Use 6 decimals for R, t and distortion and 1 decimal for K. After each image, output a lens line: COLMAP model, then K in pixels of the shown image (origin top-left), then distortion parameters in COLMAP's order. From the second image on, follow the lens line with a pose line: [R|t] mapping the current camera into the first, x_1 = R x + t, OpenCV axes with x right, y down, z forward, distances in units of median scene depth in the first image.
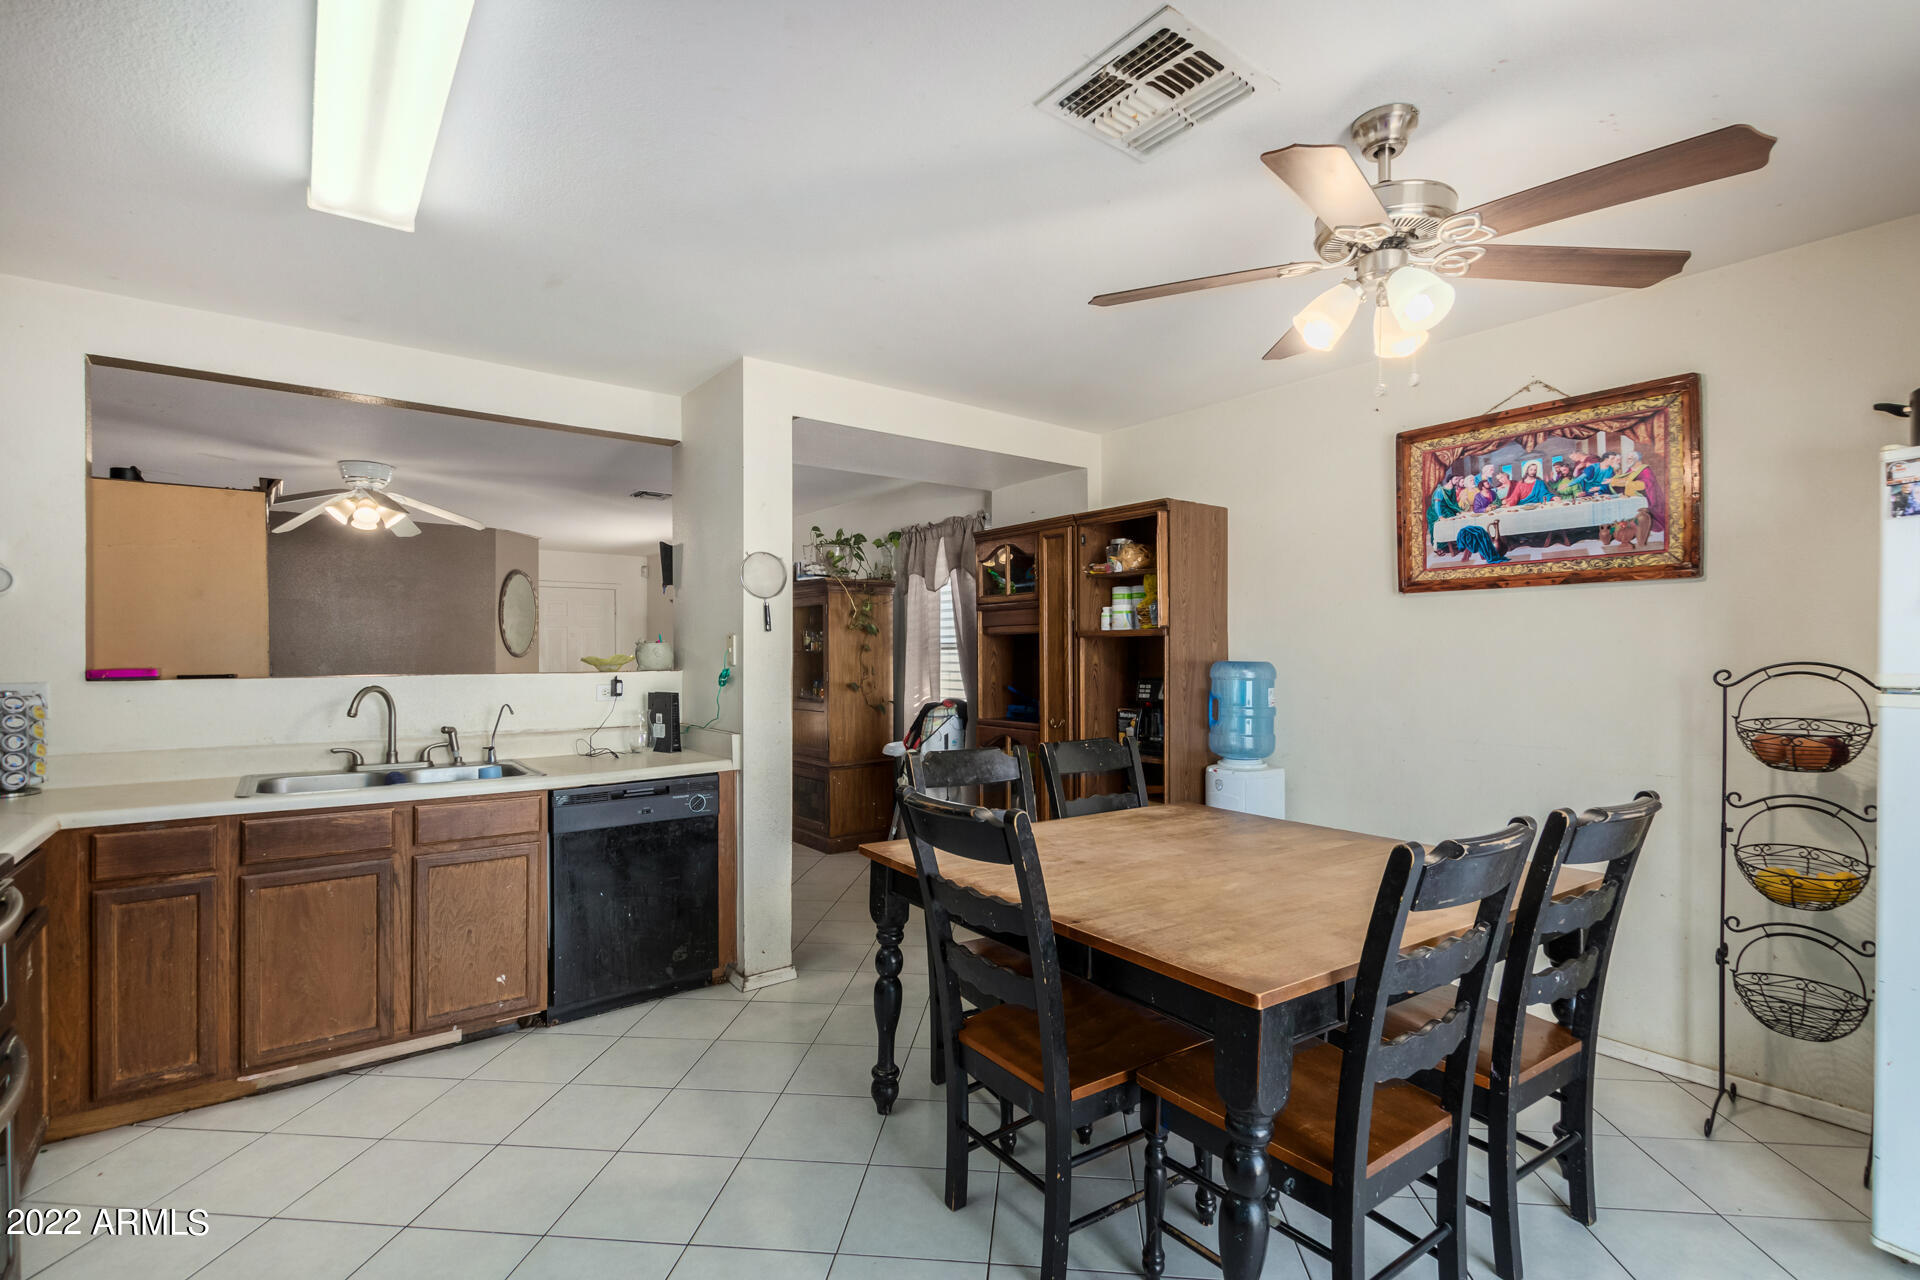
lens RADIAL K [[863.3, 0, 963.2], [0, 863.3, 655.4], [0, 0, 1]] dist [-0.012186, -0.000630]
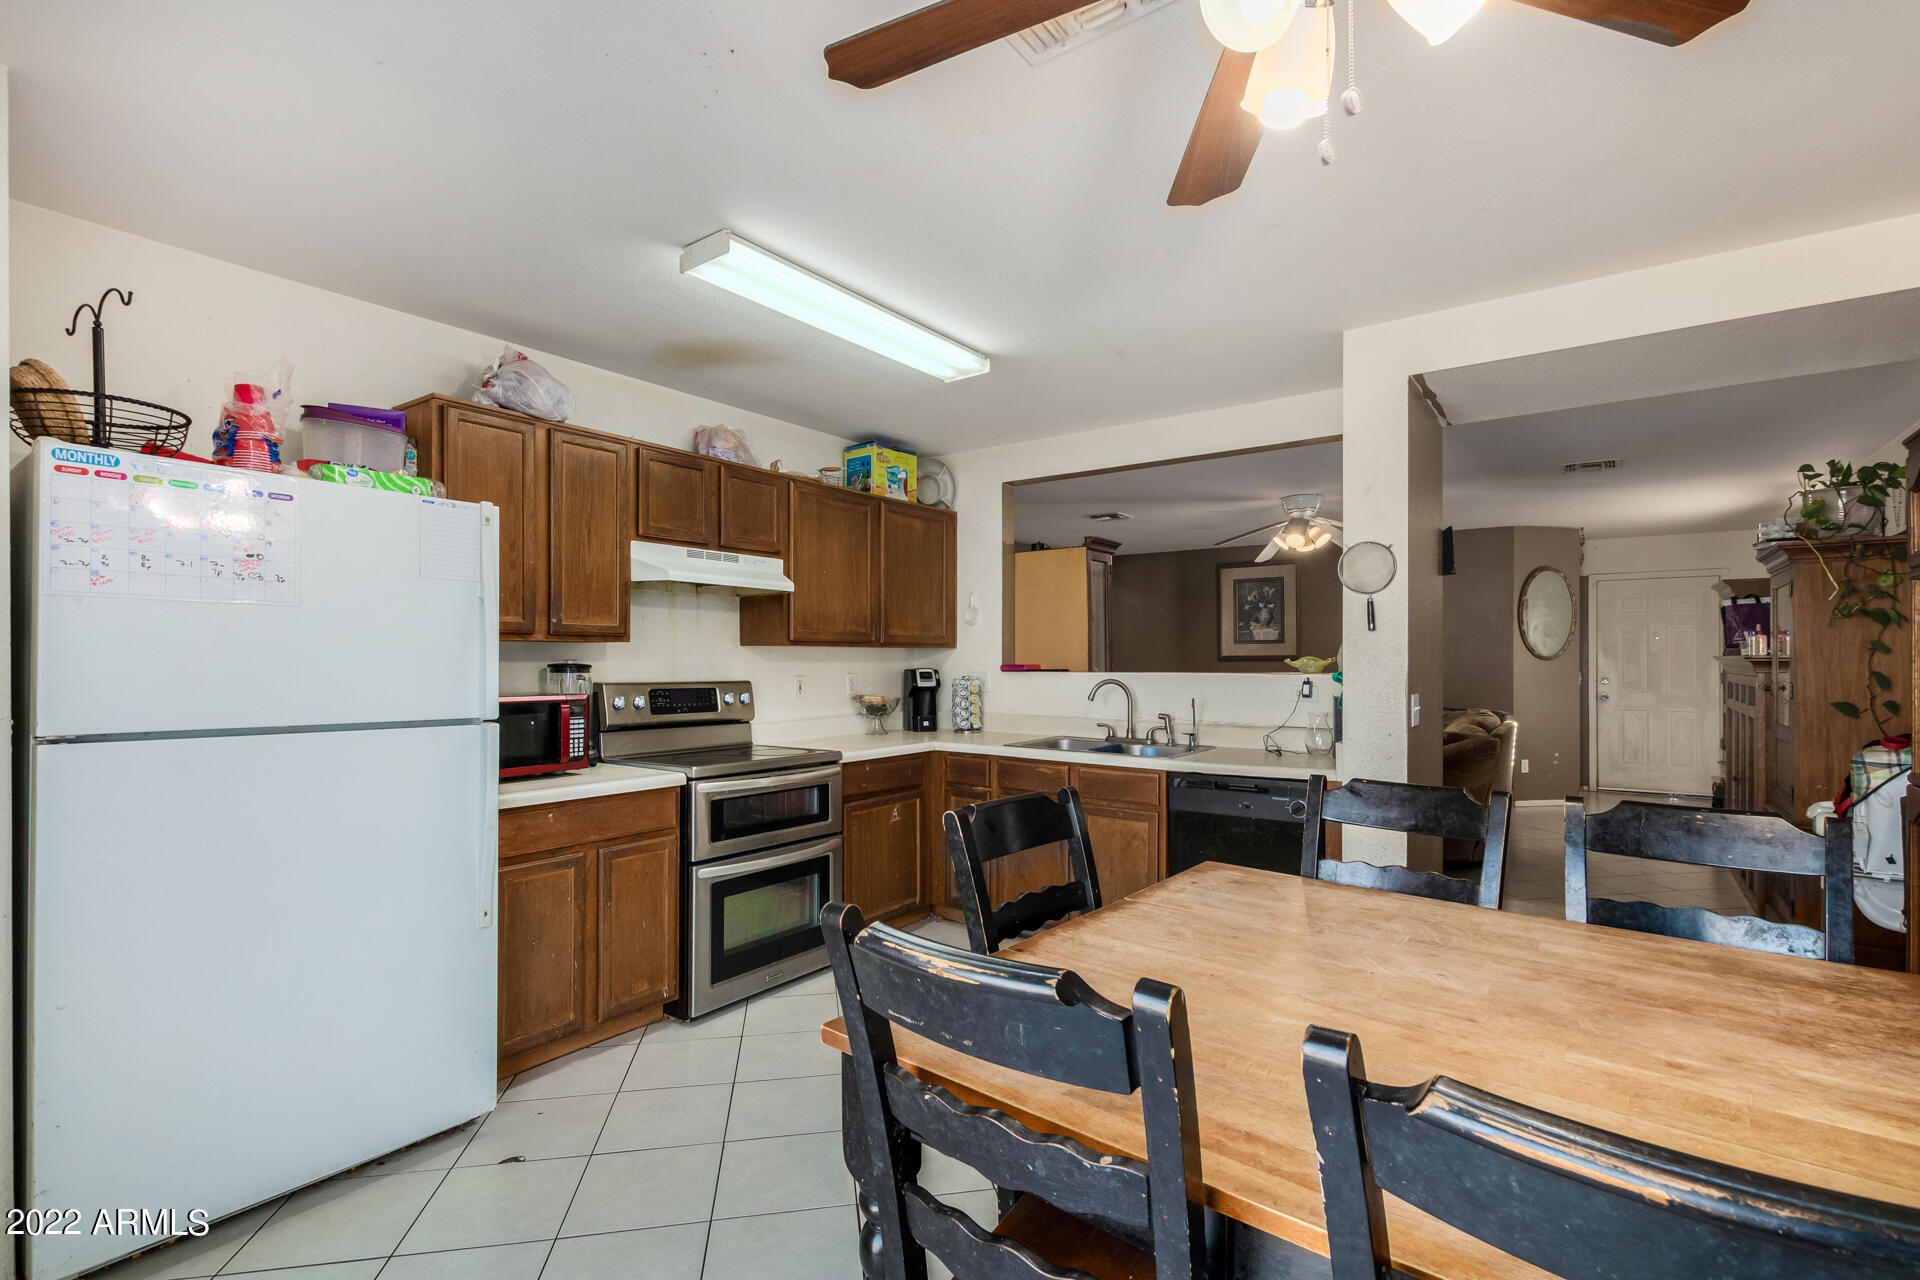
lens RADIAL K [[863.3, 0, 963.2], [0, 863.3, 655.4], [0, 0, 1]] dist [-0.012186, -0.000630]
pose [[0.264076, -0.001861, -0.964500, 0.498157], [-0.002004, 0.999995, -0.002478, 0.000875], [0.964500, 0.002587, 0.264071, 0.353945]]
